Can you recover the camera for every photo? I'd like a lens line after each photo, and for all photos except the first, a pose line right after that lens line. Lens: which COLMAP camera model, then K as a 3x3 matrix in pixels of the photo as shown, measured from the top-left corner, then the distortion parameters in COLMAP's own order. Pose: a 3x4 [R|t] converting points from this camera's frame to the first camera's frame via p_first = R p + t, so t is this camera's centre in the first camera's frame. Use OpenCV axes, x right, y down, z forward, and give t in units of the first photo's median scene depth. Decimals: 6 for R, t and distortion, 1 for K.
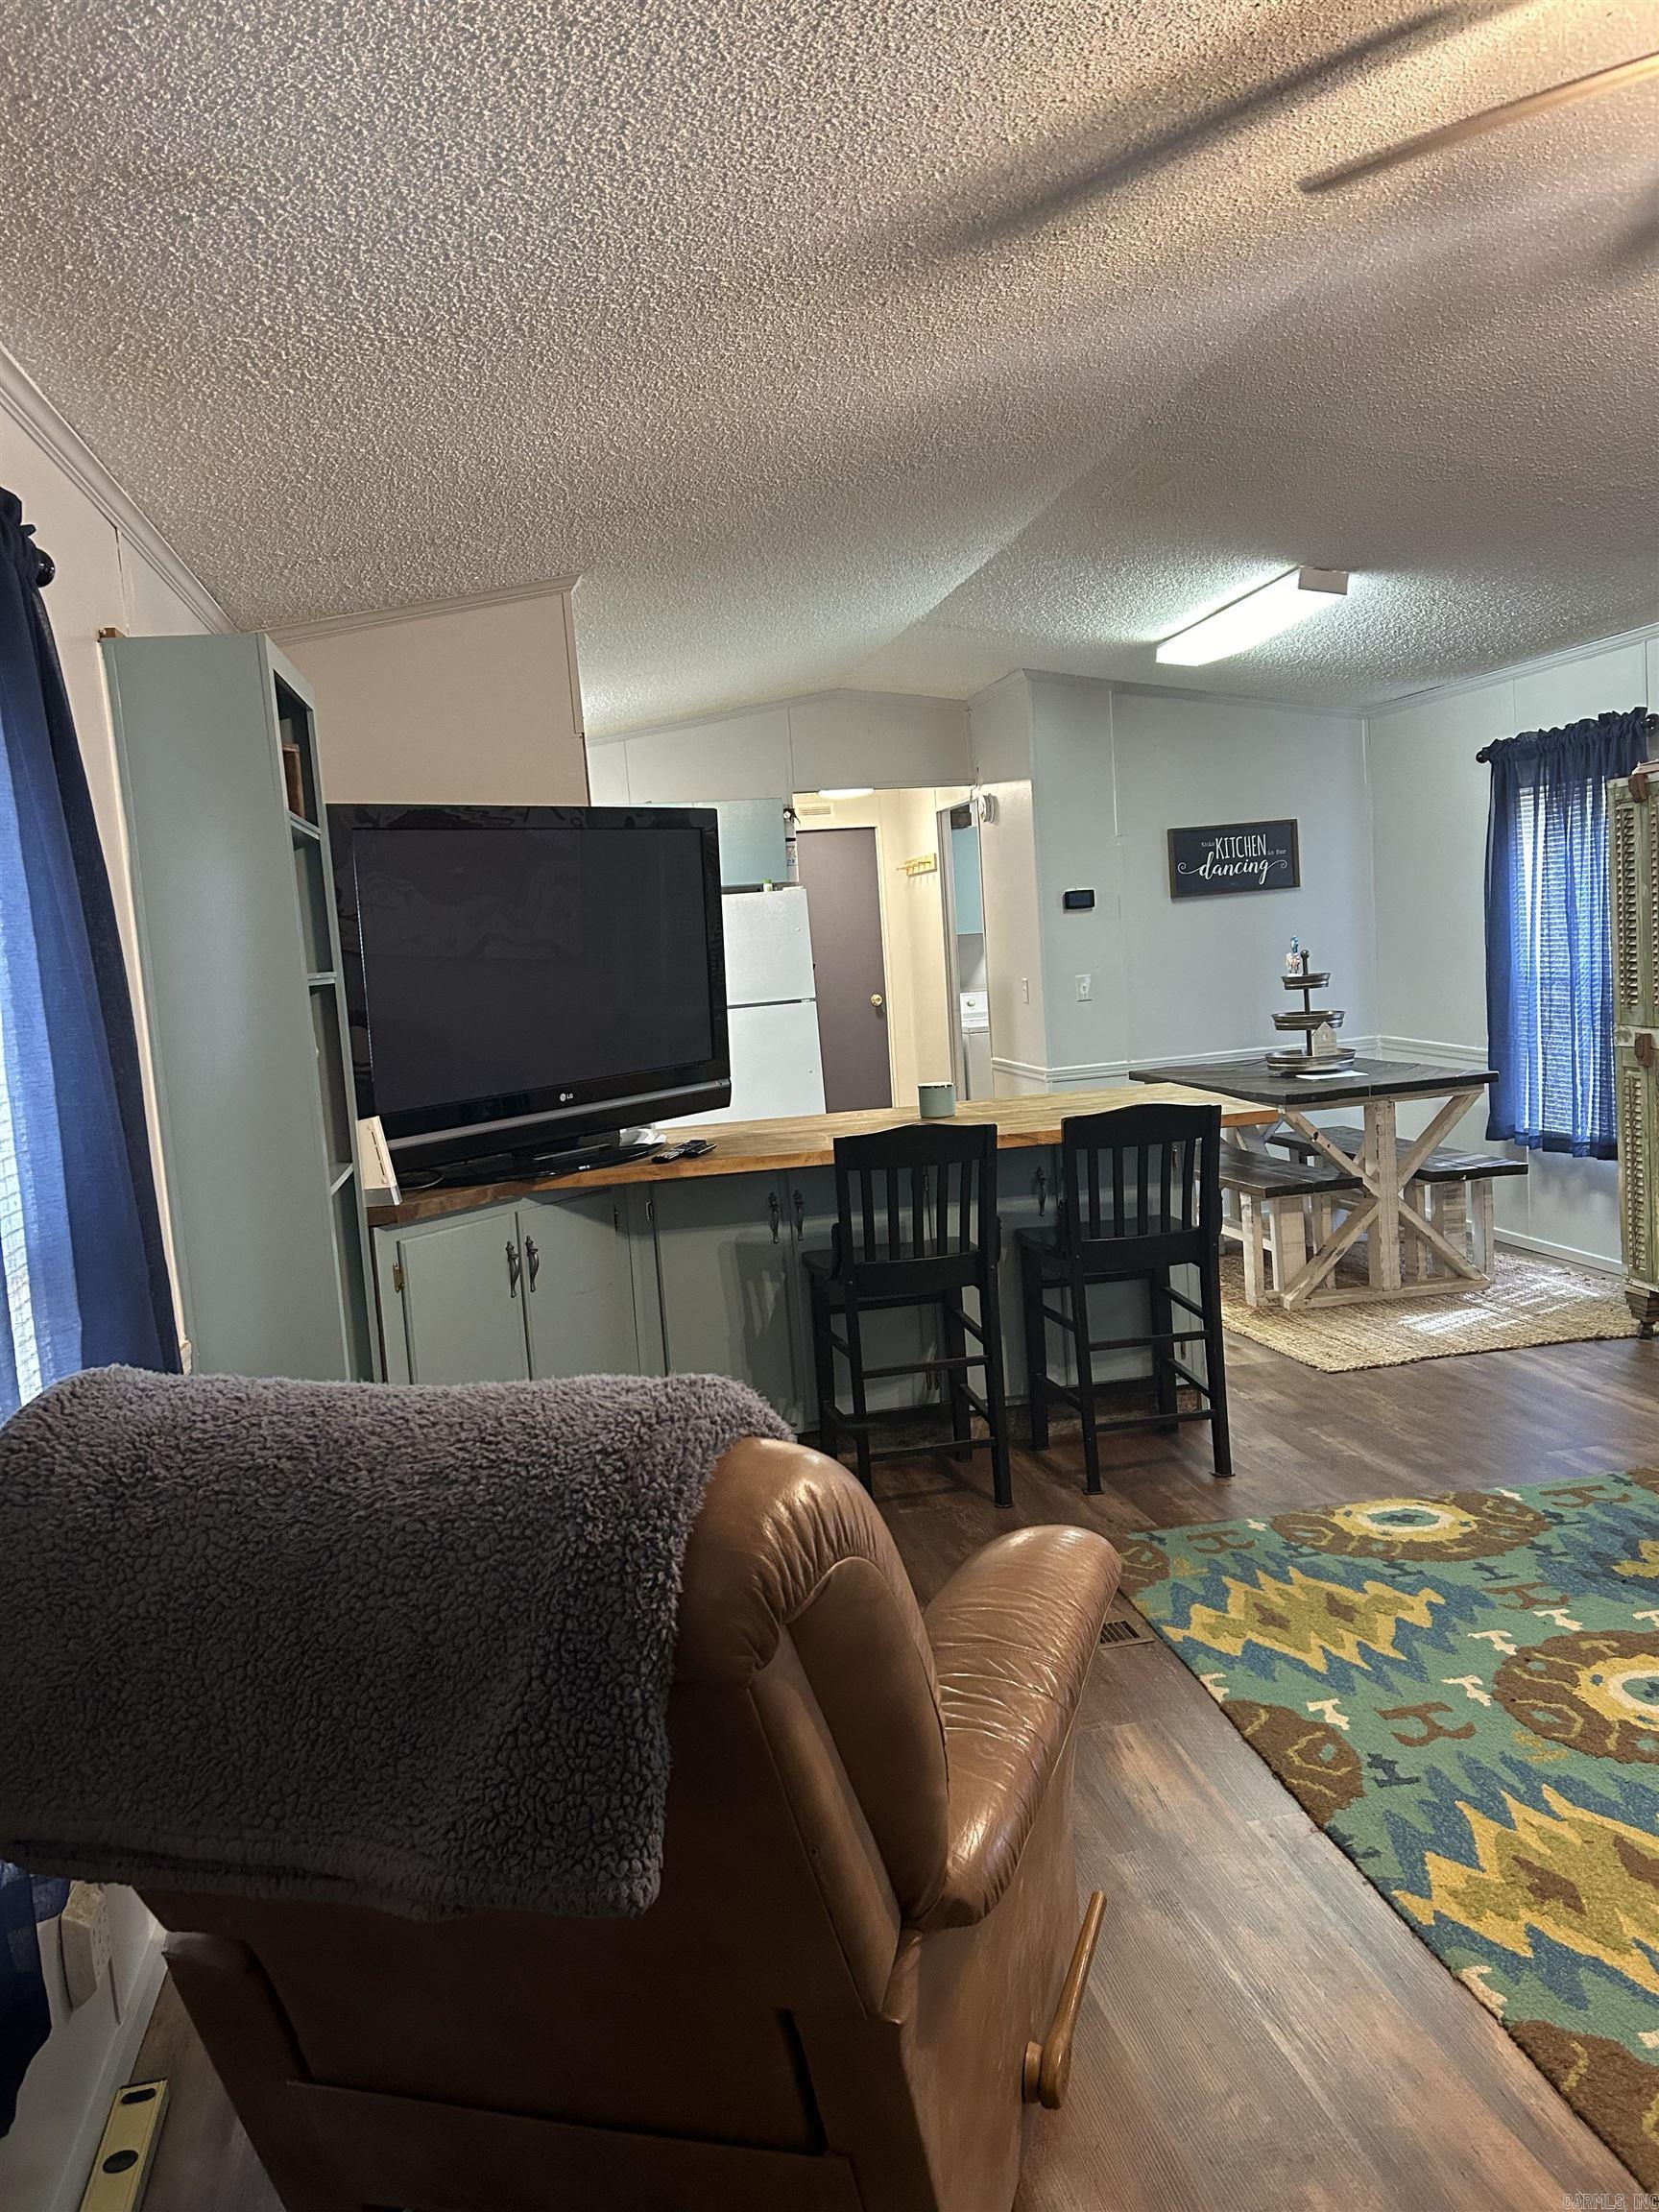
lens RADIAL K [[1669.6, 0, 845.6], [0, 1669.6, 1132.8], [0, 0, 1]] dist [0.053411, -0.042588]
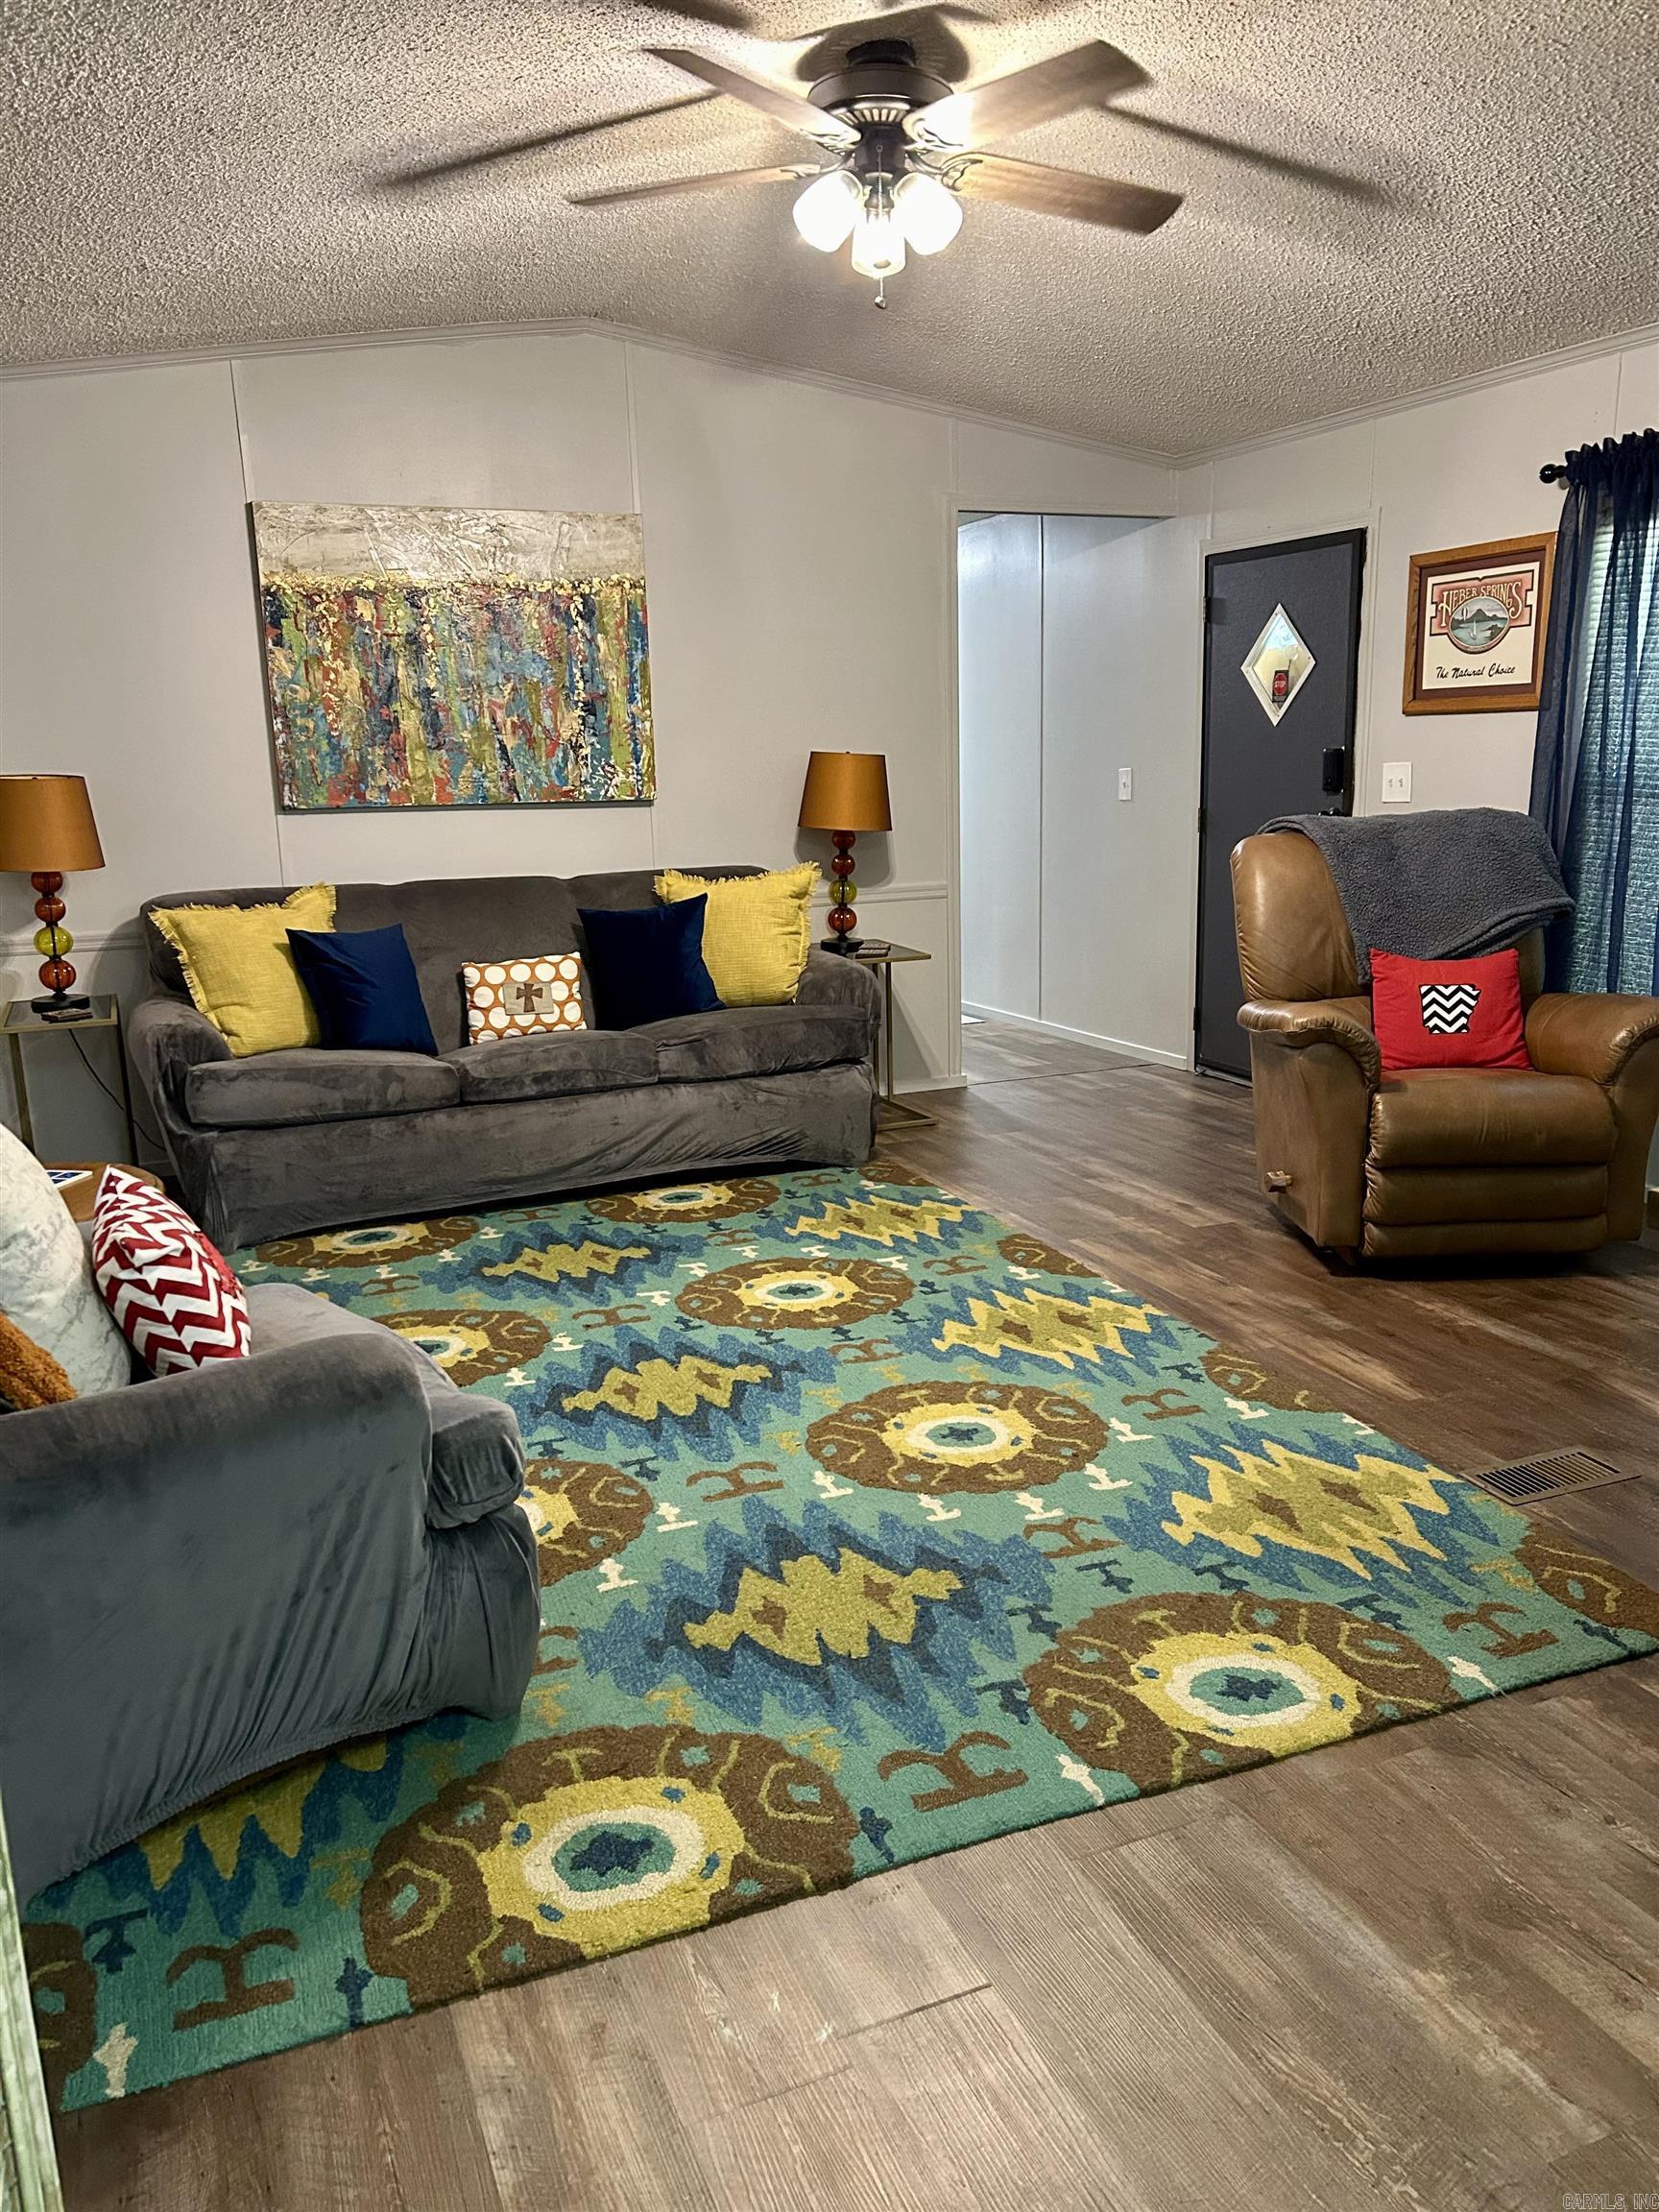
lens RADIAL K [[1669.6, 0, 826.0], [0, 1669.6, 1108.7], [0, 0, 1]] dist [0.053411, -0.042588]
pose [[-0.974453, 0.142814, -0.173339, 0.595816], [0.077942, 0.938860, 0.335361, -0.197710], [0.210635, 0.313283, -0.926006, 1.573961]]
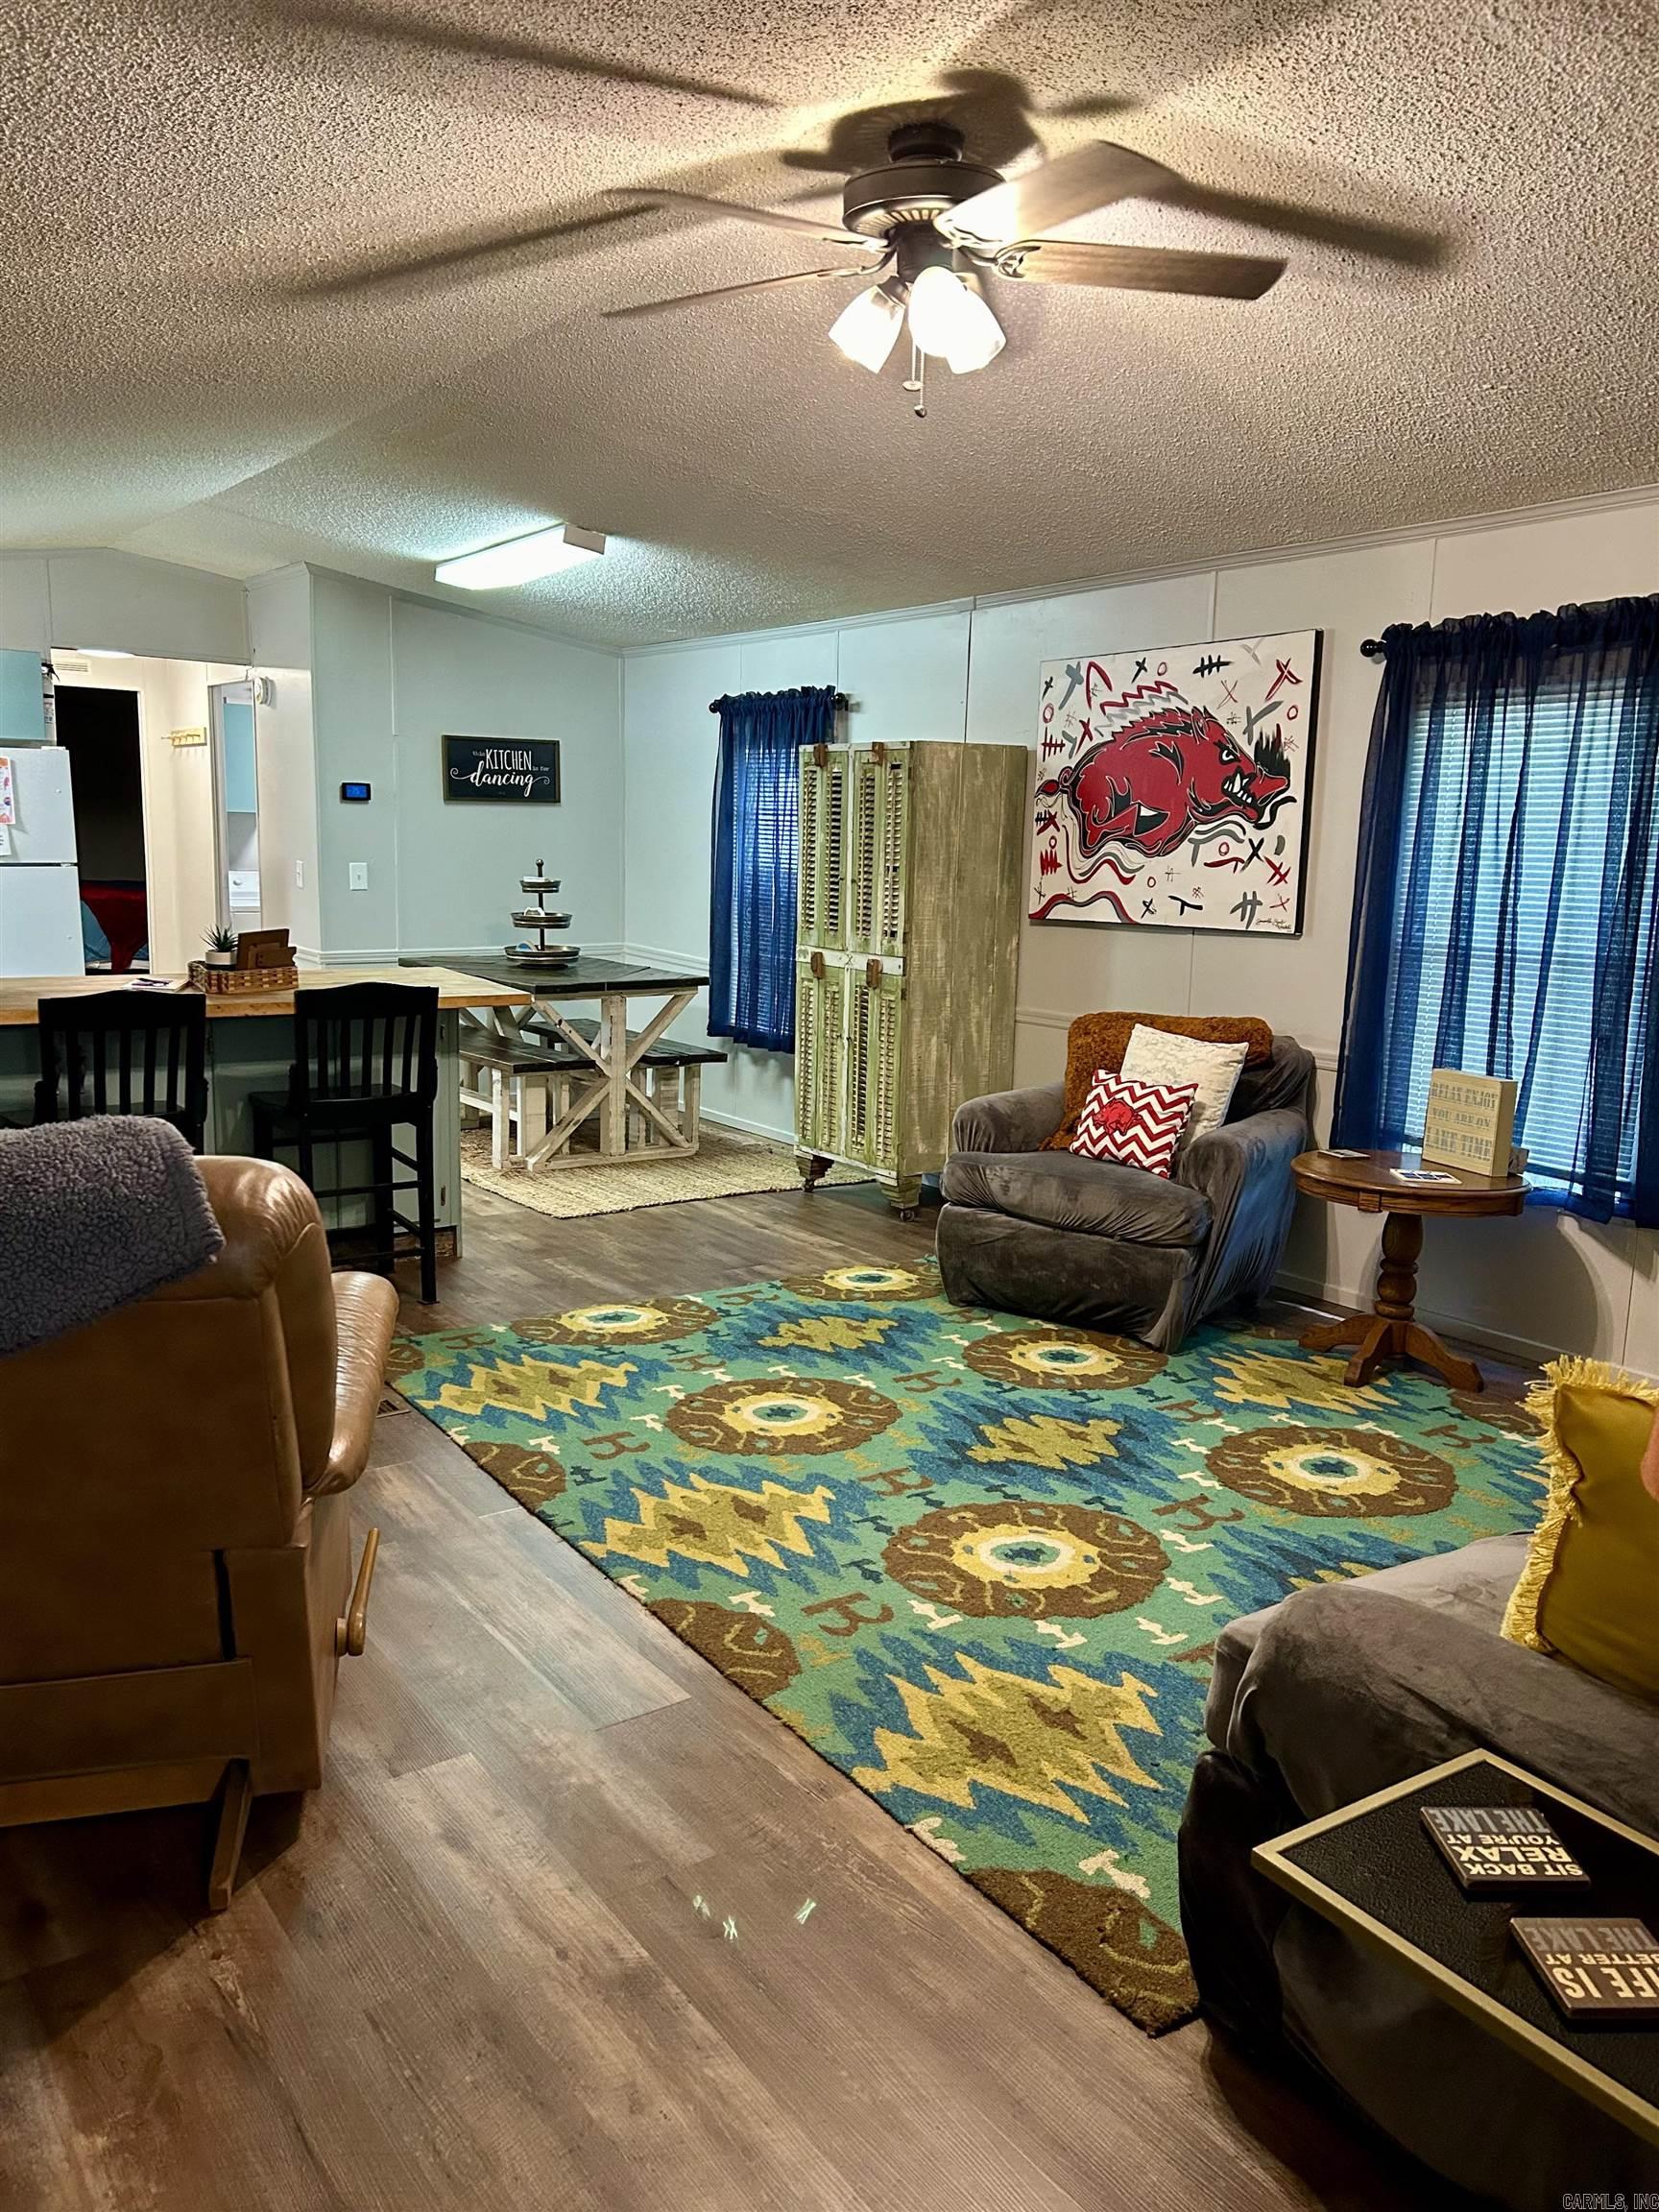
lens RADIAL K [[1669.6, 0, 842.6], [0, 1669.6, 1118.5], [0, 0, 1]] dist [0.053411, -0.042588]
pose [[0.907461, 0.024039, 0.419448, -0.045947], [-0.044608, 0.998231, 0.039298, 0.024265], [-0.417761, -0.054372, 0.906929, -0.218022]]
